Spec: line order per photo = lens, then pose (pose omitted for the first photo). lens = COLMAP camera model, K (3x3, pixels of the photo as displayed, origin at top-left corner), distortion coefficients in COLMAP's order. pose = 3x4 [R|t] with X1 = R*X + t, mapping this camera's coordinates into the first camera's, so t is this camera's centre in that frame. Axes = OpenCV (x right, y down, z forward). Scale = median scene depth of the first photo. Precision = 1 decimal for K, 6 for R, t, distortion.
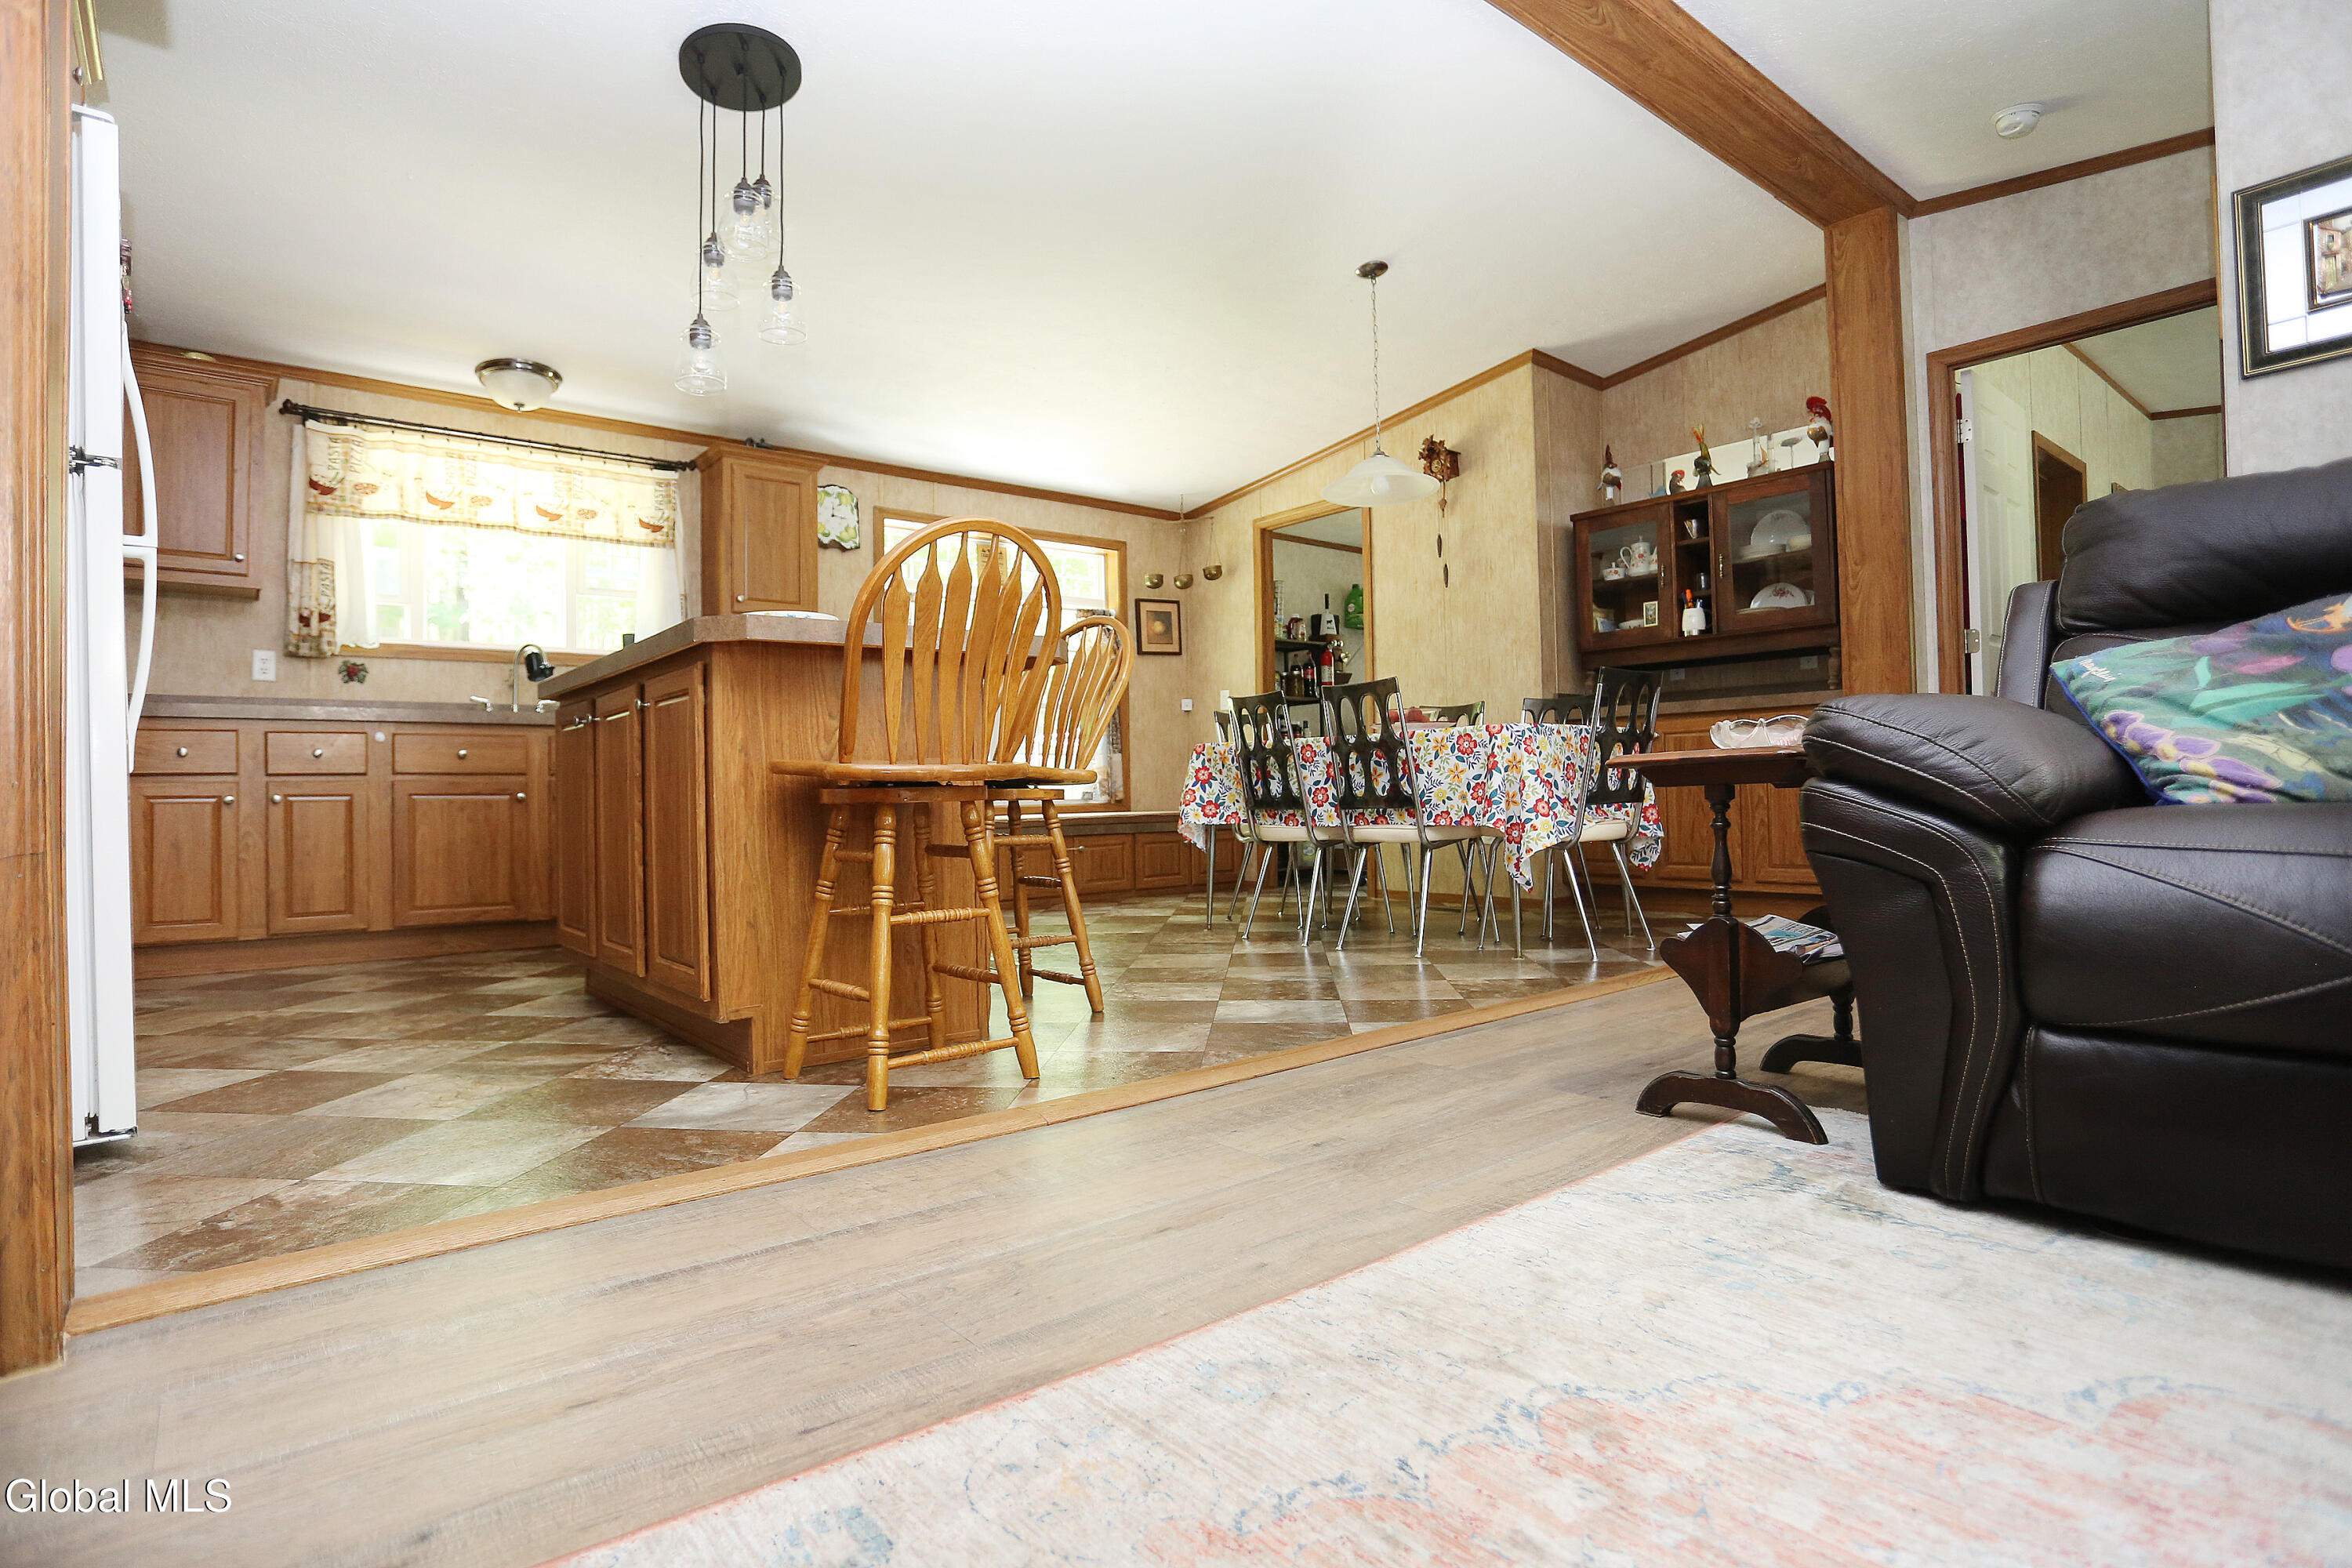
lens RADIAL K [[1184.1, 0, 1115.3], [0, 1184.1, 780.8], [0, 0, 1]] dist [-0.064183, 0.029428]
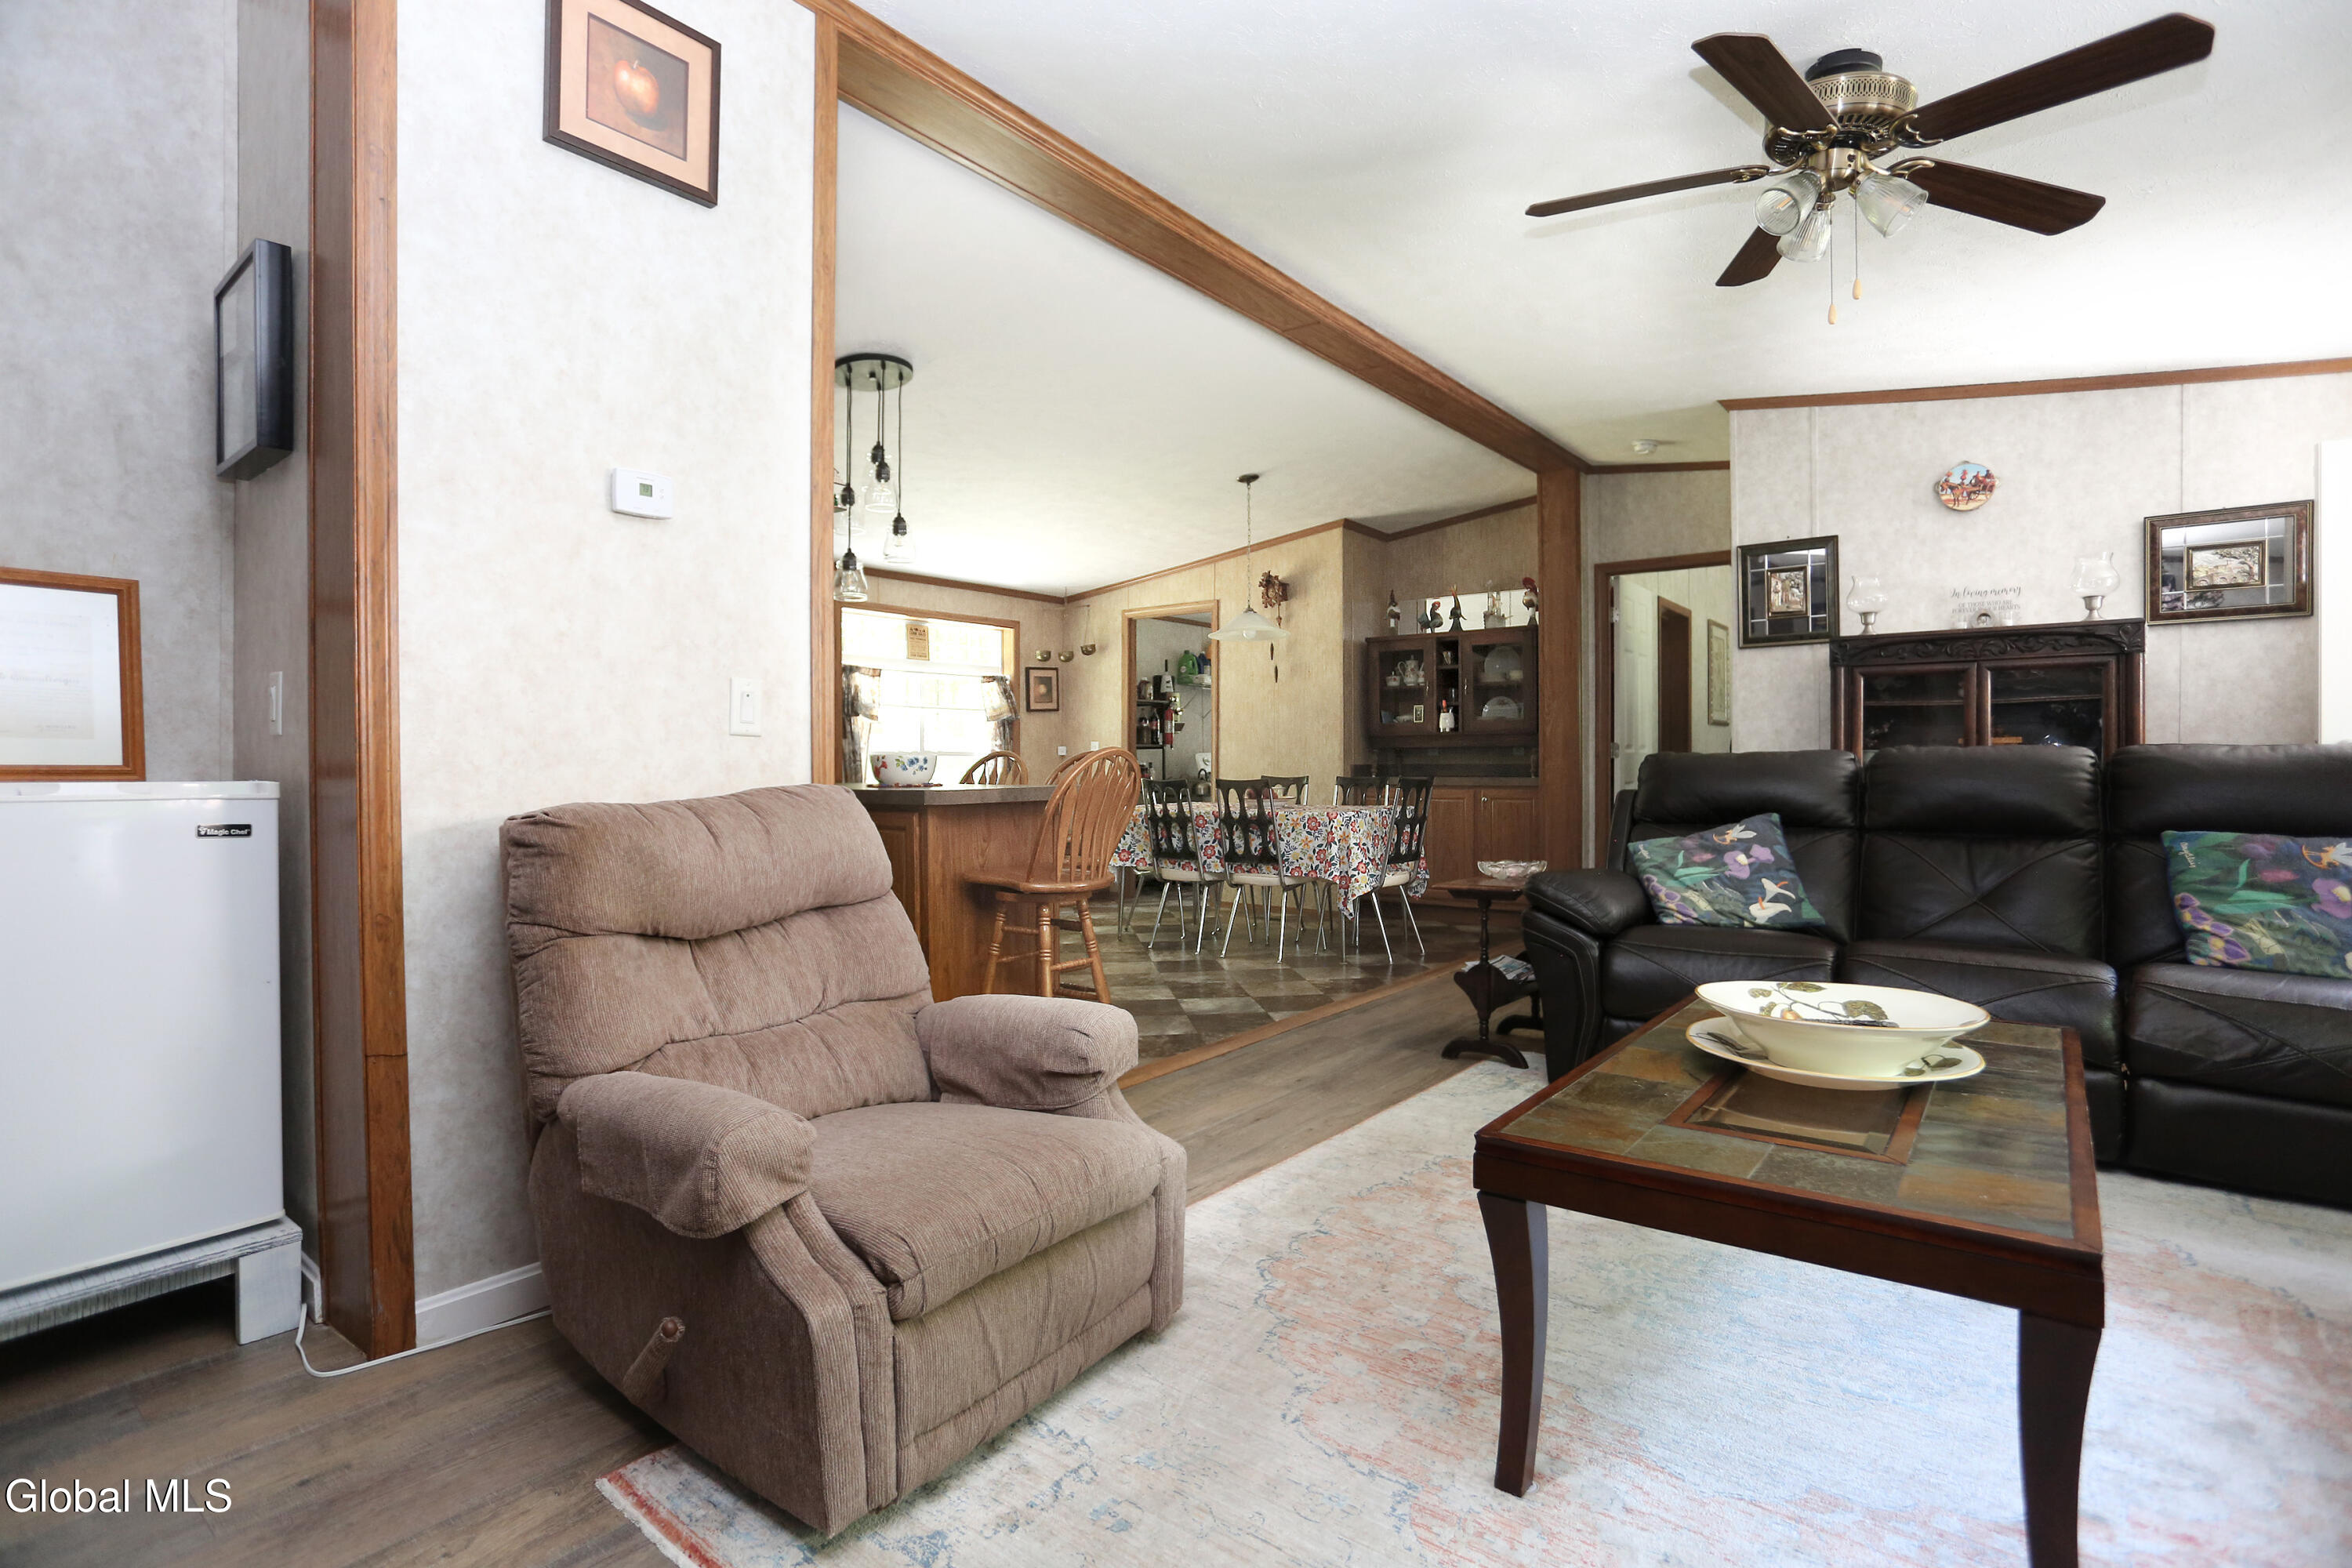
lens RADIAL K [[1184.1, 0, 1142.7], [0, 1184.1, 776.8], [0, 0, 1]] dist [-0.064183, 0.029428]
pose [[0.971610, 0.010675, 0.236347, -0.239206], [-0.016649, 0.999590, 0.023296, -0.106108], [-0.236002, -0.026570, 0.971389, -0.371093]]
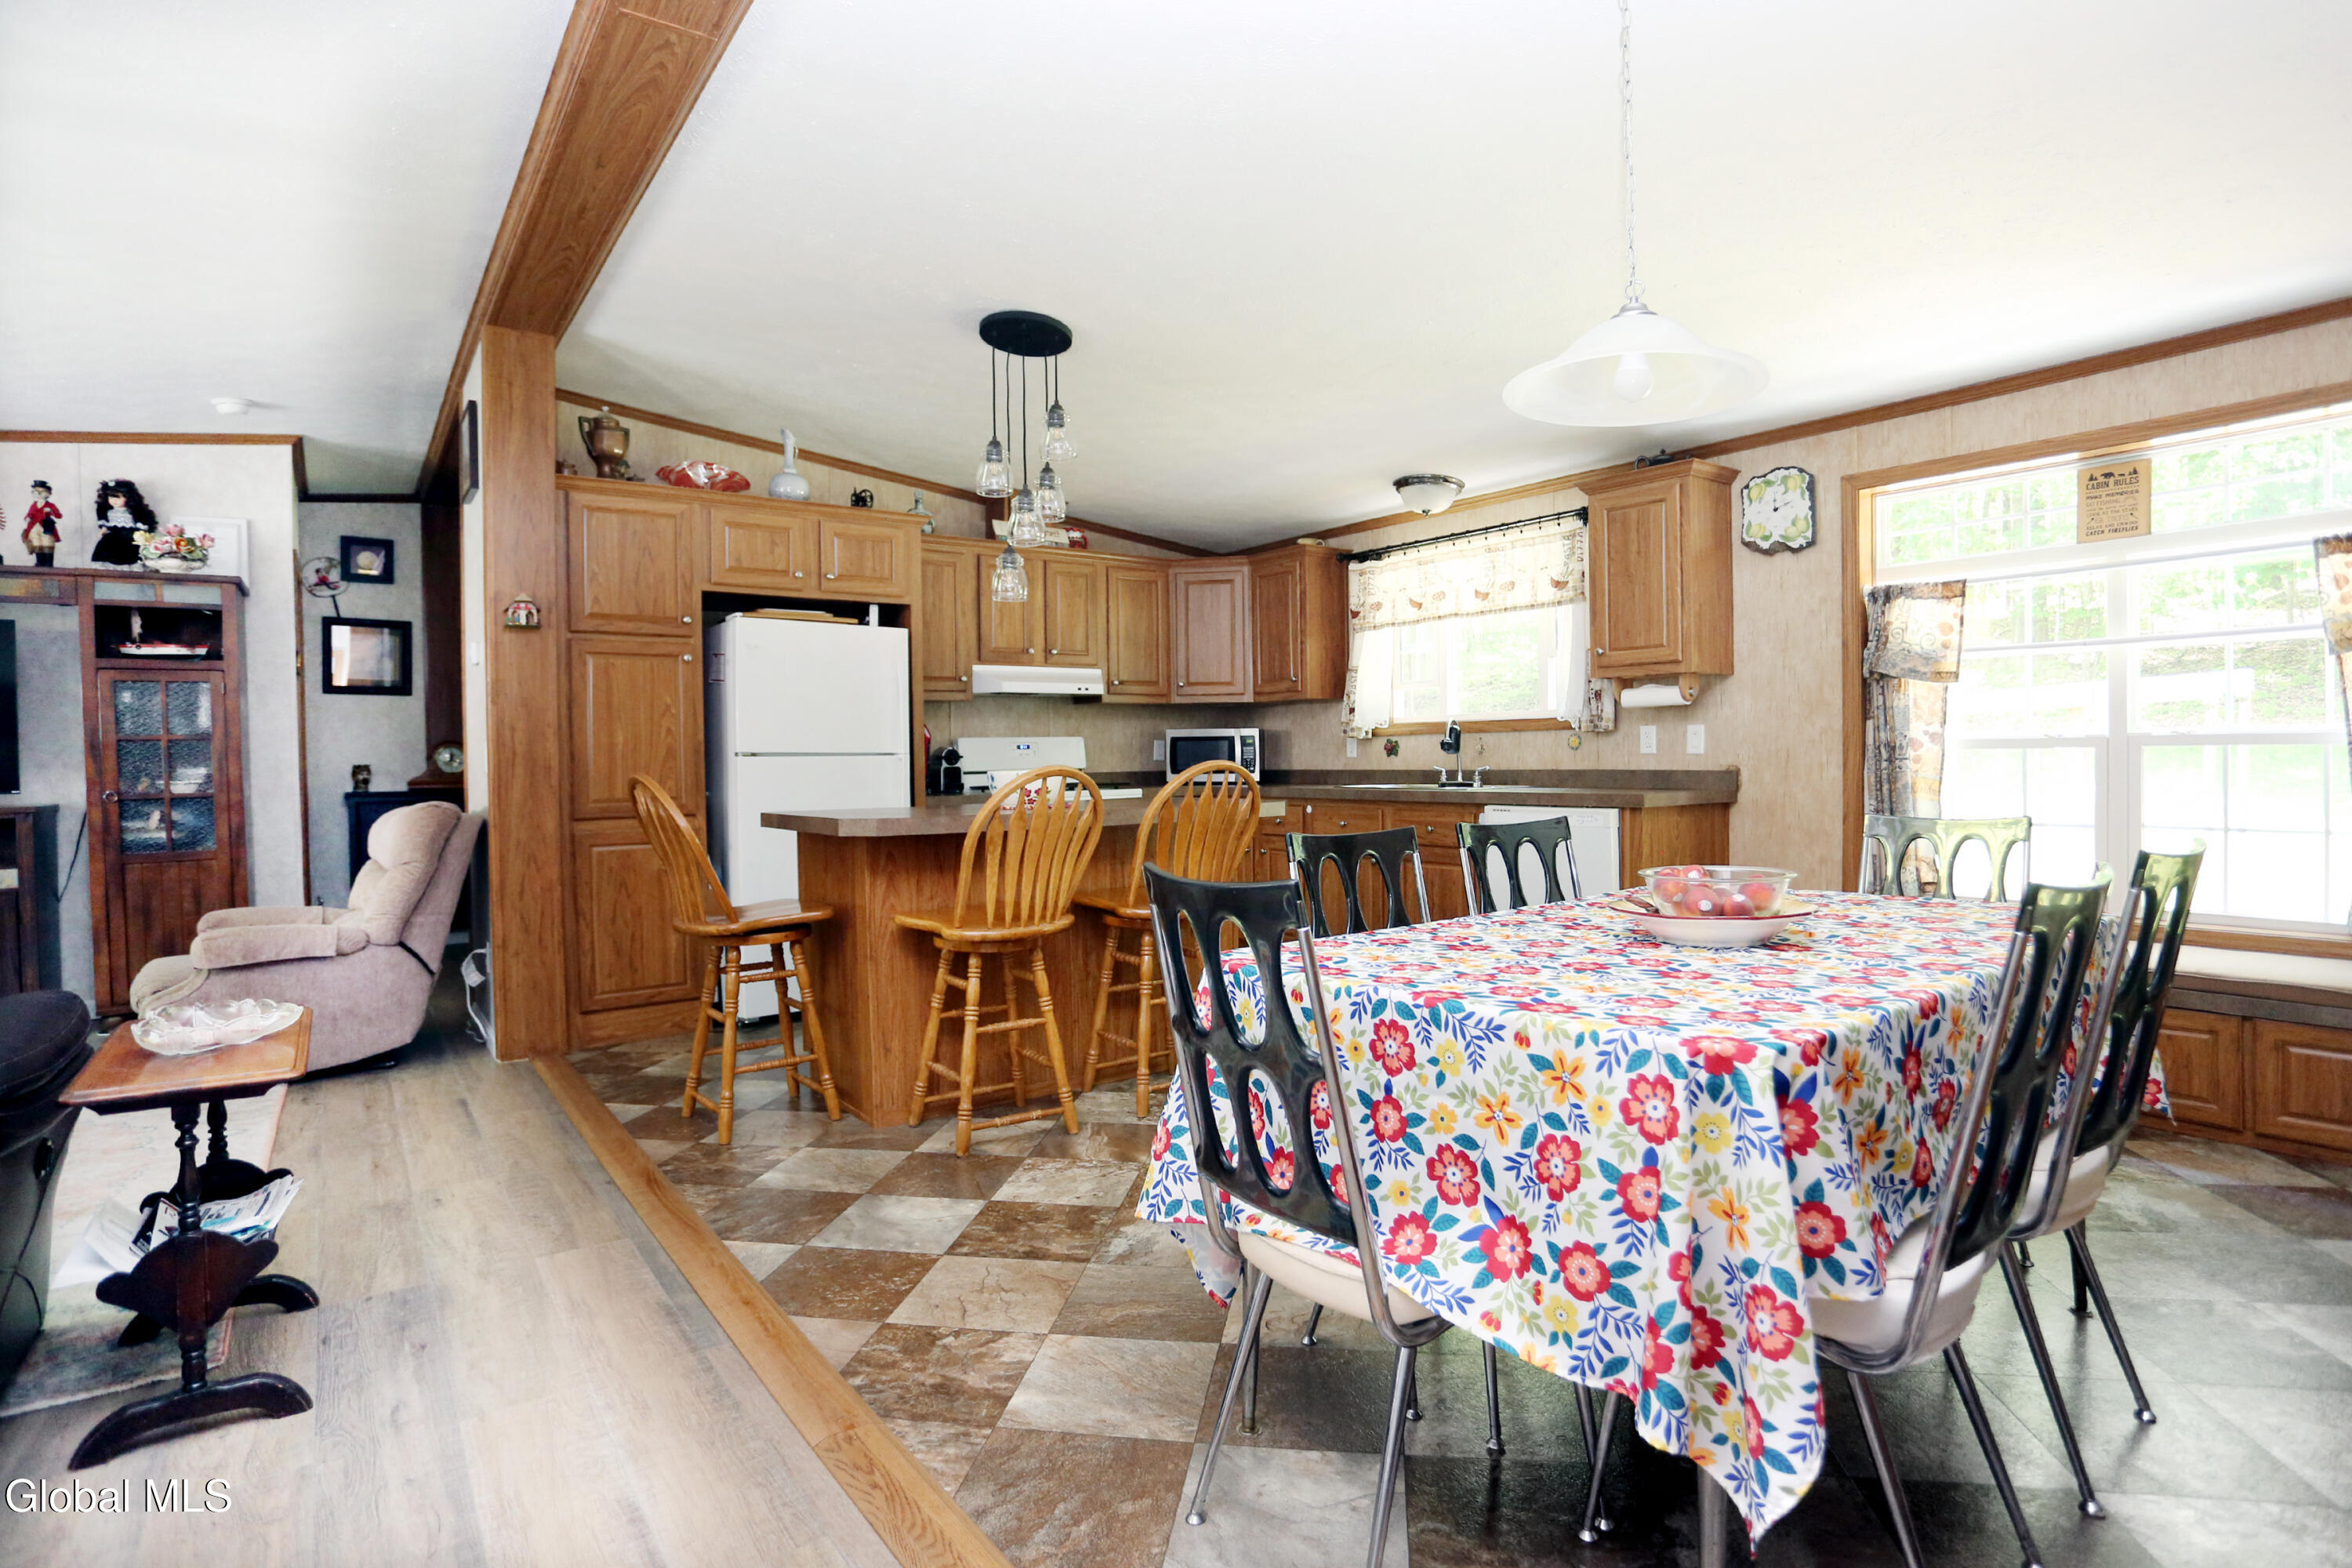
lens RADIAL K [[1184.1, 0, 1196.8], [0, 1184.1, 758.8], [0, 0, 1]] dist [-0.064183, 0.029428]
pose [[-0.016586, 0.025071, -0.999548, 0.667260], [0.032467, 0.999172, 0.024523, -0.122293], [0.999335, -0.032045, -0.017386, 0.815373]]
